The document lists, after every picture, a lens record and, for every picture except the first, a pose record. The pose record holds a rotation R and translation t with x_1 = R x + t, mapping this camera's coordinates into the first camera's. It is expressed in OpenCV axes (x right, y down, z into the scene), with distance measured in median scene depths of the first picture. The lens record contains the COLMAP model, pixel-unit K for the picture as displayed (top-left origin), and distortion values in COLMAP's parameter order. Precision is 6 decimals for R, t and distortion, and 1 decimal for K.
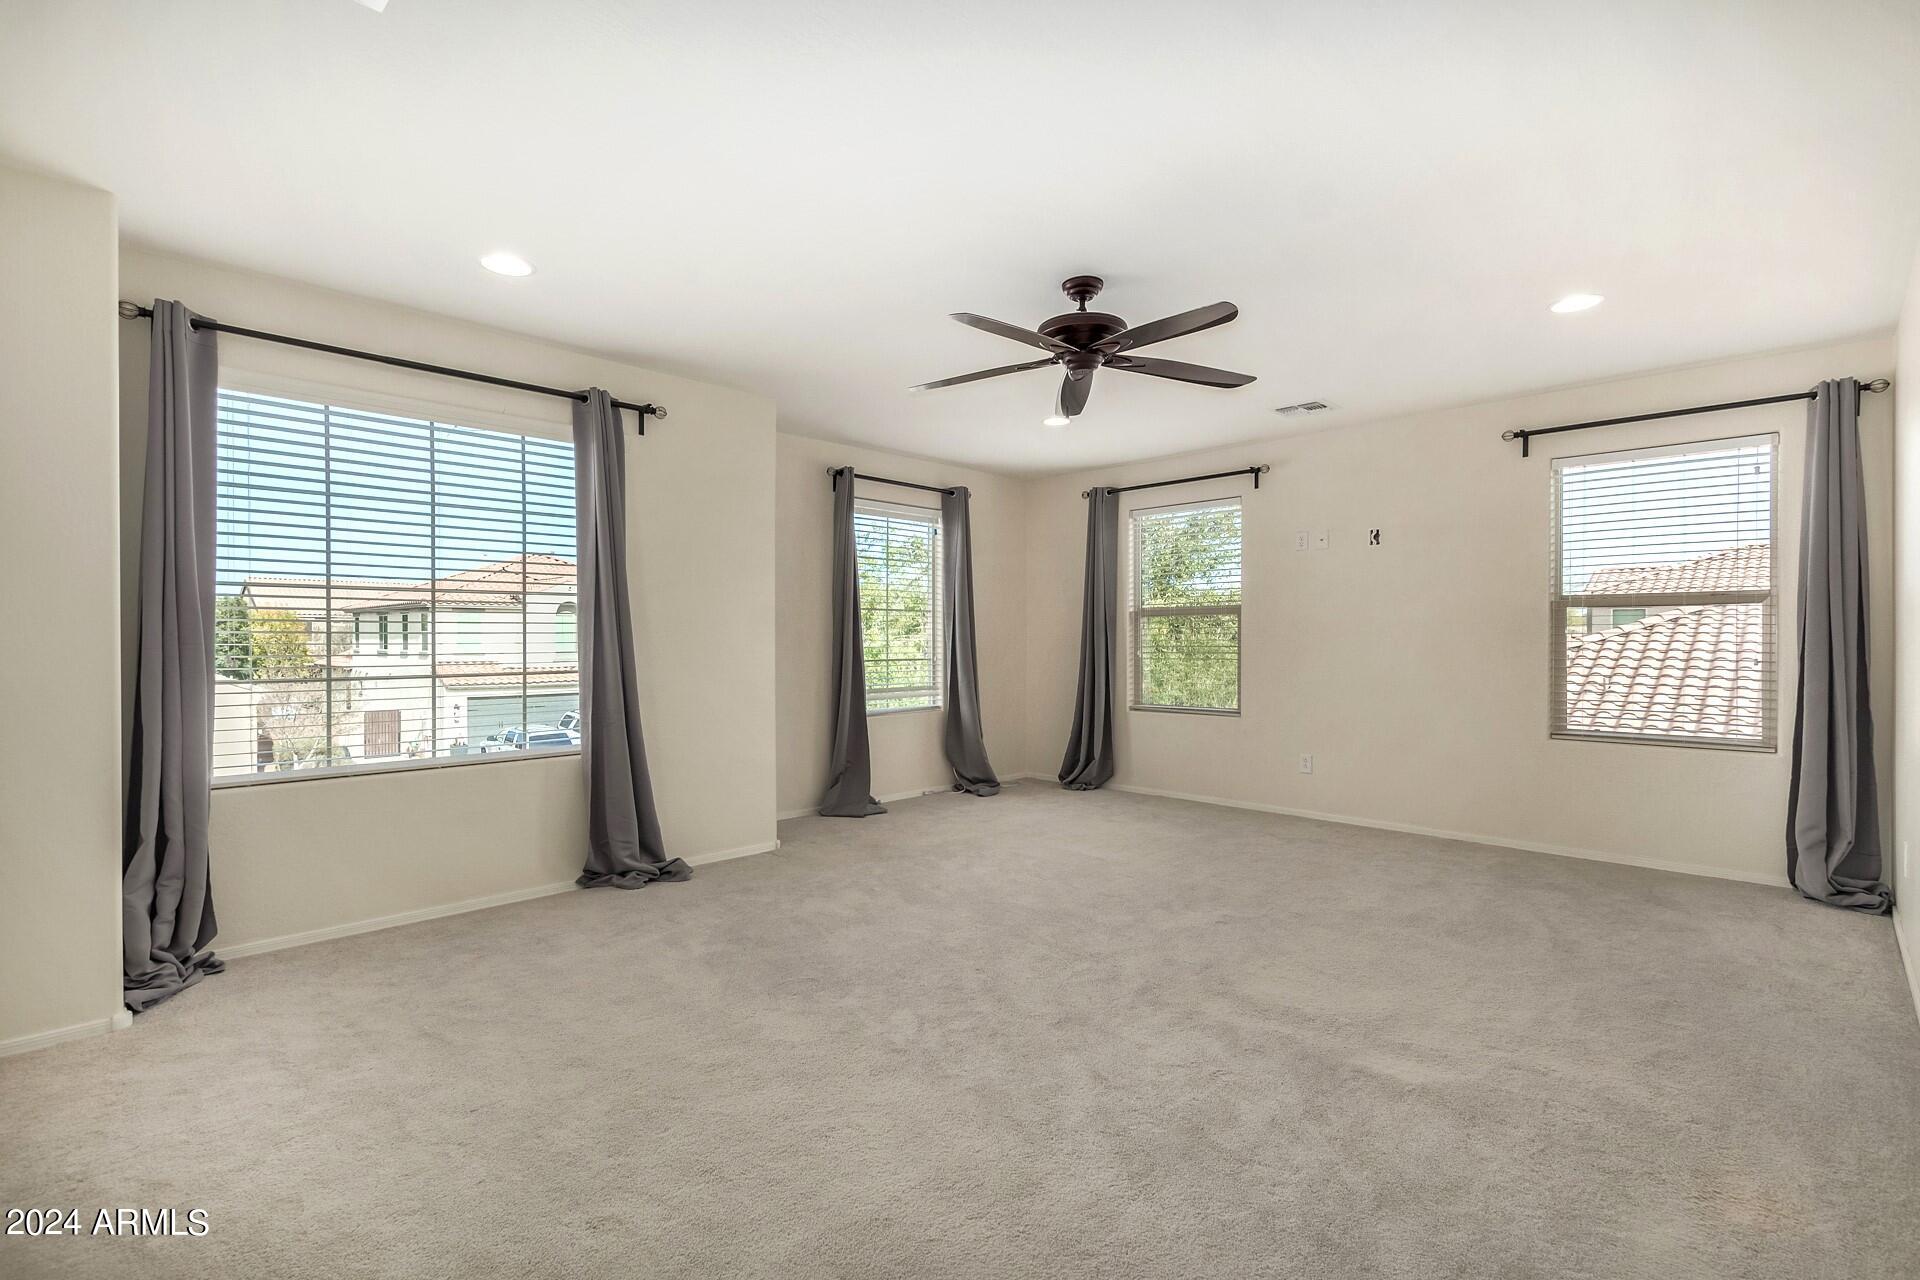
lens RADIAL K [[874.8, 0, 970.0], [0, 874.8, 640.1], [0, 0, 1]] dist [0.000875, 0.000046]
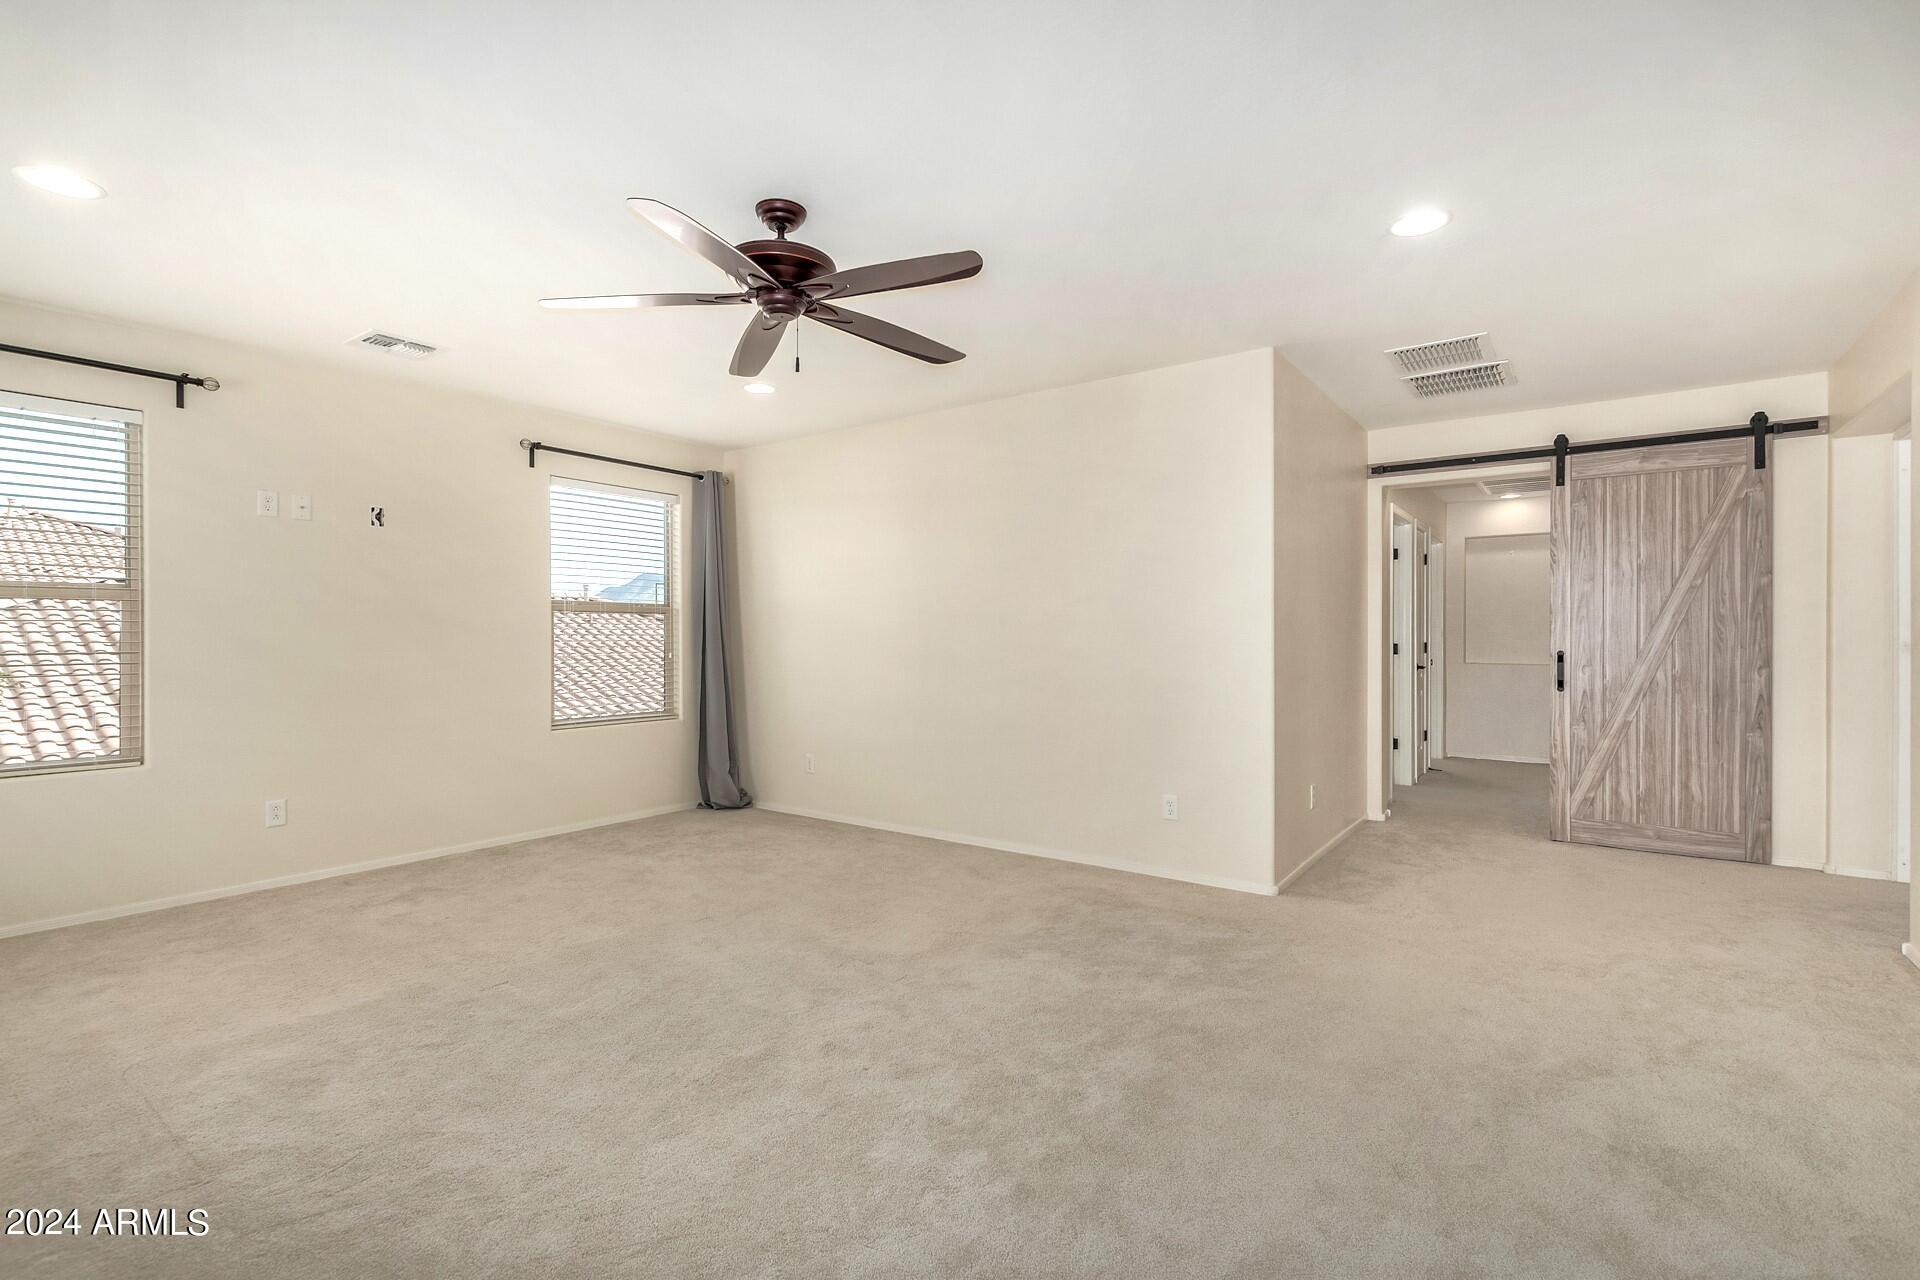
lens RADIAL K [[874.8, 0, 970.0], [0, 874.8, 640.1], [0, 0, 1]] dist [0.000875, 0.000046]
pose [[-0.151790, -0.007134, 0.988387, -0.554992], [-0.002875, 0.999973, 0.006776, -0.010836], [-0.988409, -0.001813, -0.151807, 0.722906]]
